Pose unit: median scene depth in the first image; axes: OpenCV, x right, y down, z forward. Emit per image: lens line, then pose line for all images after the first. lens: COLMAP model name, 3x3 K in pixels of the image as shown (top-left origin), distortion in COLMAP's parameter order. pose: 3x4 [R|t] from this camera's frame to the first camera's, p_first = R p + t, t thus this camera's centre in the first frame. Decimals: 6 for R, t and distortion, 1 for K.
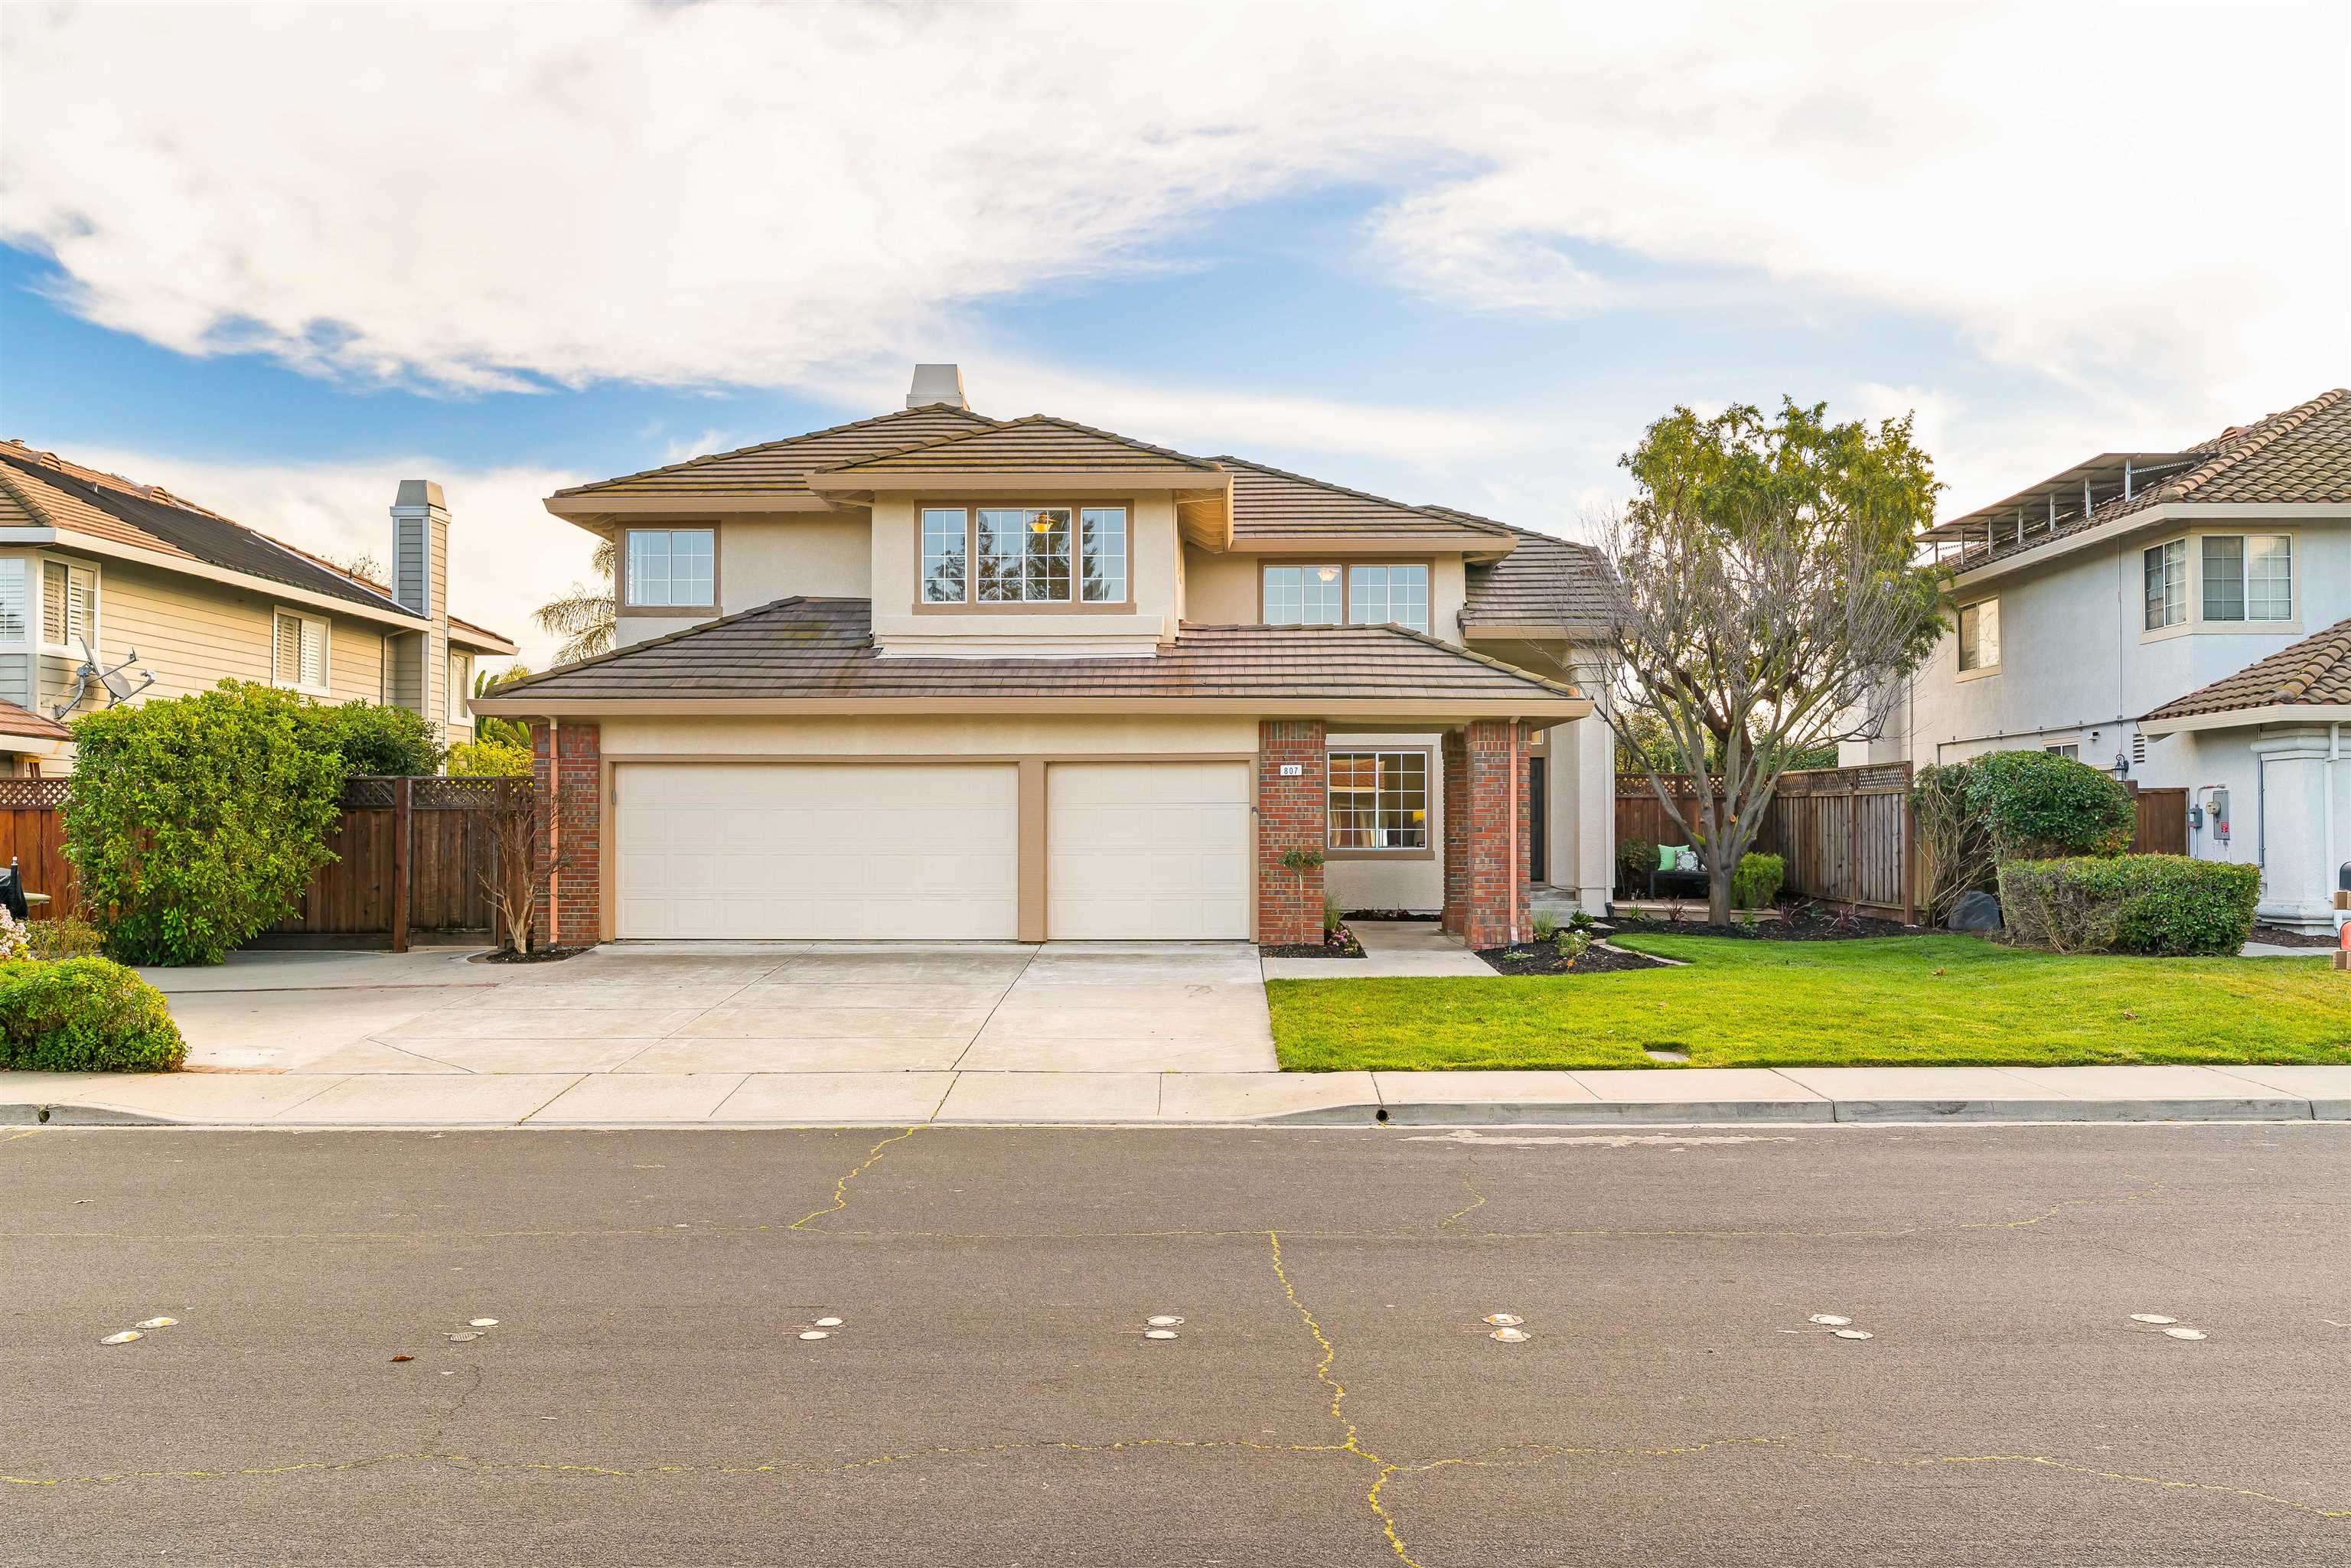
lens RADIAL K [[1926.7, 0, 1175.5], [0, 1926.7, 784.0], [0, 0, 1]] dist [0.005588, 0.008435]
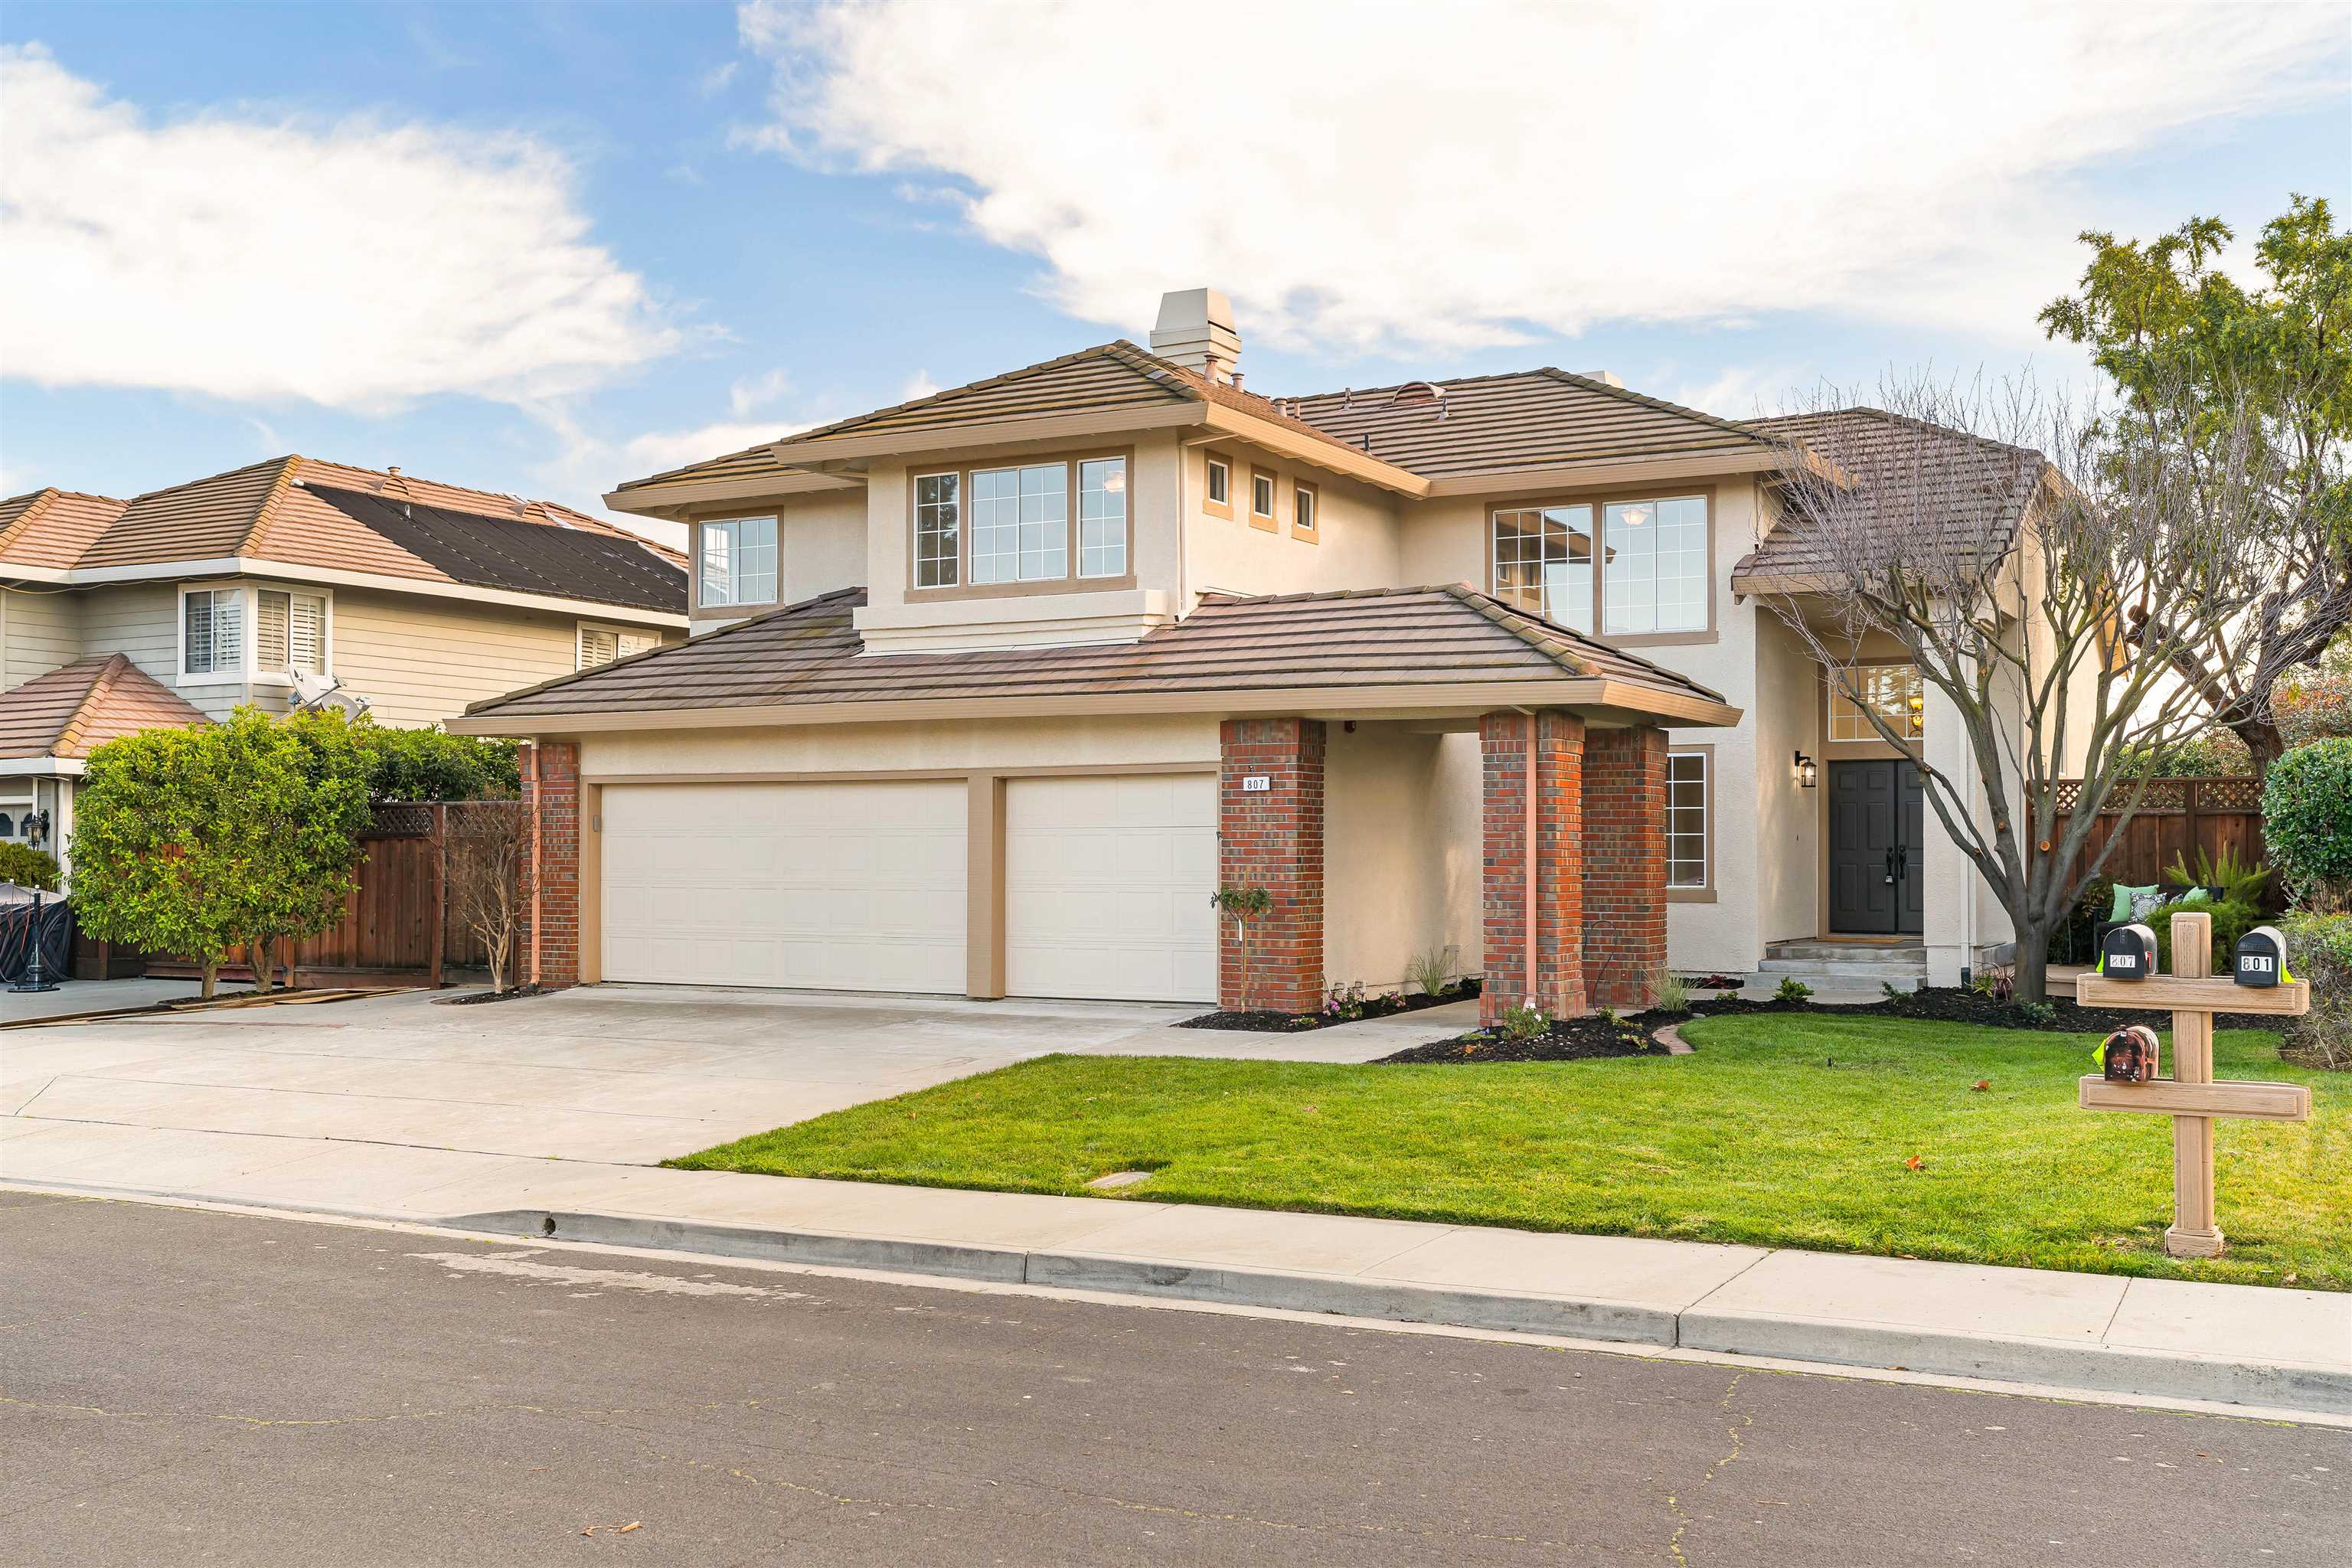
lens RADIAL K [[2341.1, 0, 1176.0], [0, 2341.1, 784.0], [0, 0, 1]] dist [0.005973, -0.003062]
pose [[0.885039, -0.012778, -0.465341, 0.438519], [0.010132, 0.999915, -0.008187, 0.000249], [0.465407, 0.002531, 0.885093, 0.153812]]
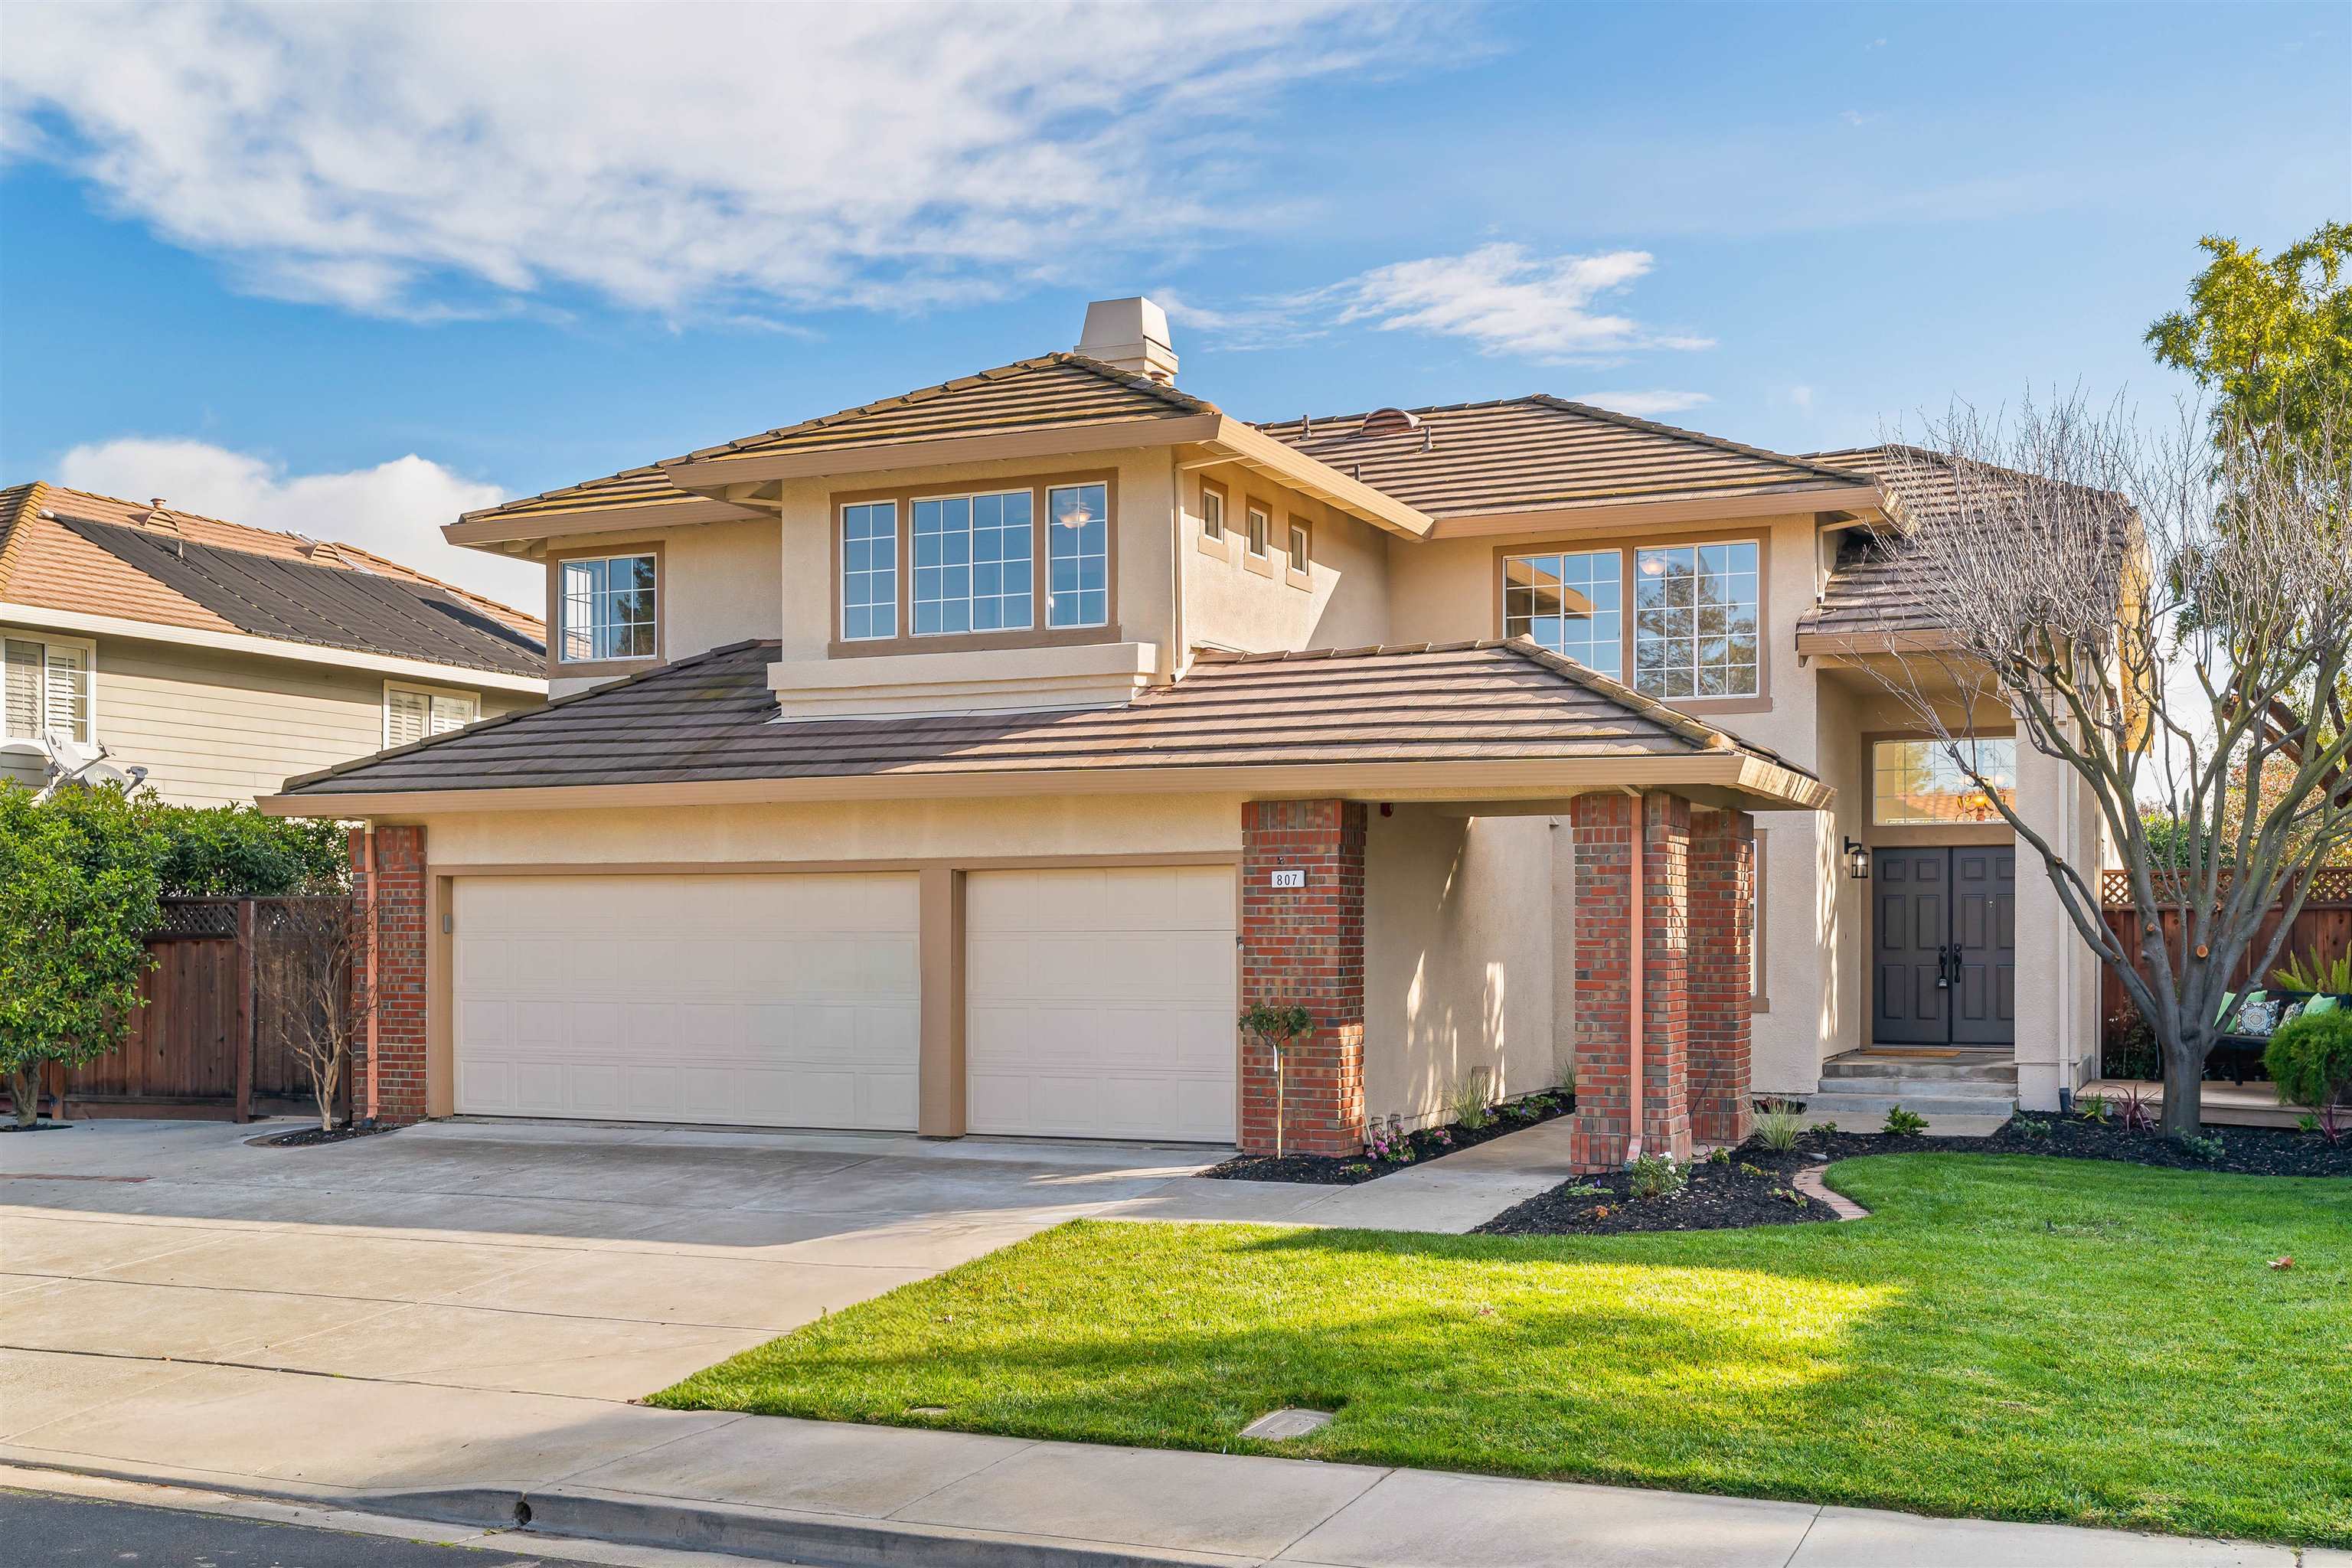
lens RADIAL K [[2430.6, 0, 1153.1], [0, 2430.6, 914.7], [0, 0, 1]] dist [0.008703, 0.003143]
pose [[0.919900, -0.003666, -0.392136, 0.313200], [0.010617, 0.999823, 0.015558, -0.007879], [0.392009, -0.018475, 0.919776, 0.236730]]
